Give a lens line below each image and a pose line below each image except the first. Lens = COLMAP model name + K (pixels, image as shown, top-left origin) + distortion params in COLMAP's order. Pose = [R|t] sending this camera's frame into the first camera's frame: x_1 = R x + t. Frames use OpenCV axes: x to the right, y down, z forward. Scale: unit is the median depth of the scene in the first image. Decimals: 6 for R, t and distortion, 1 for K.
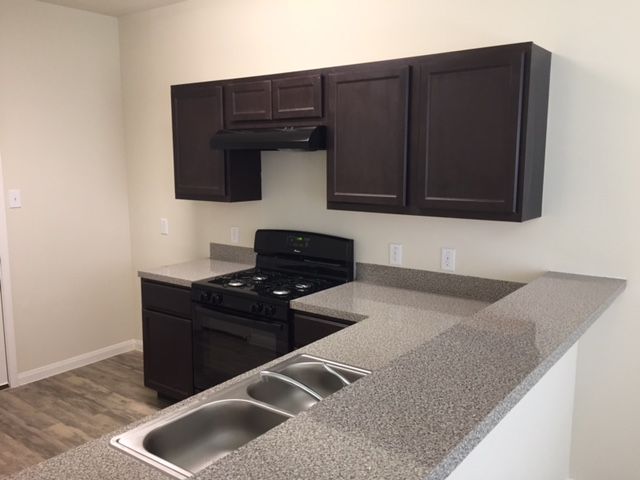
lens RADIAL K [[557.4, 0, 321.4], [0, 557.4, 237.5], [0, 0, 1]] dist [0.088126, -0.127775]
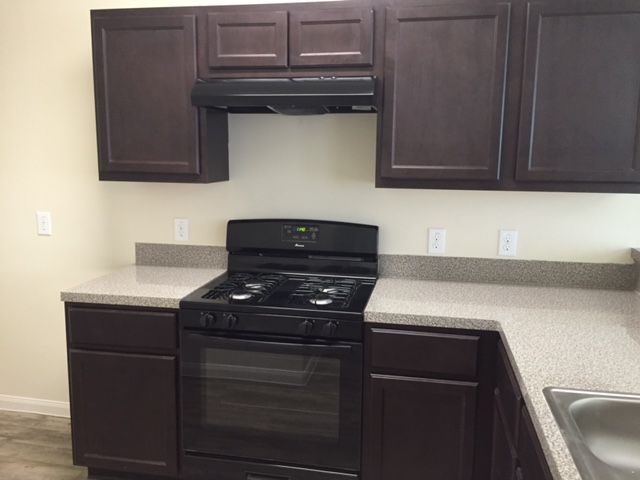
lens RADIAL K [[557.4, 0, 321.4], [0, 557.4, 237.5], [0, 0, 1]] dist [0.088126, -0.127775]
pose [[0.901691, -0.057675, 0.428518, -0.359003], [0.050513, 0.998329, 0.028078, -0.006854], [-0.429421, -0.003672, 0.903097, 0.308296]]
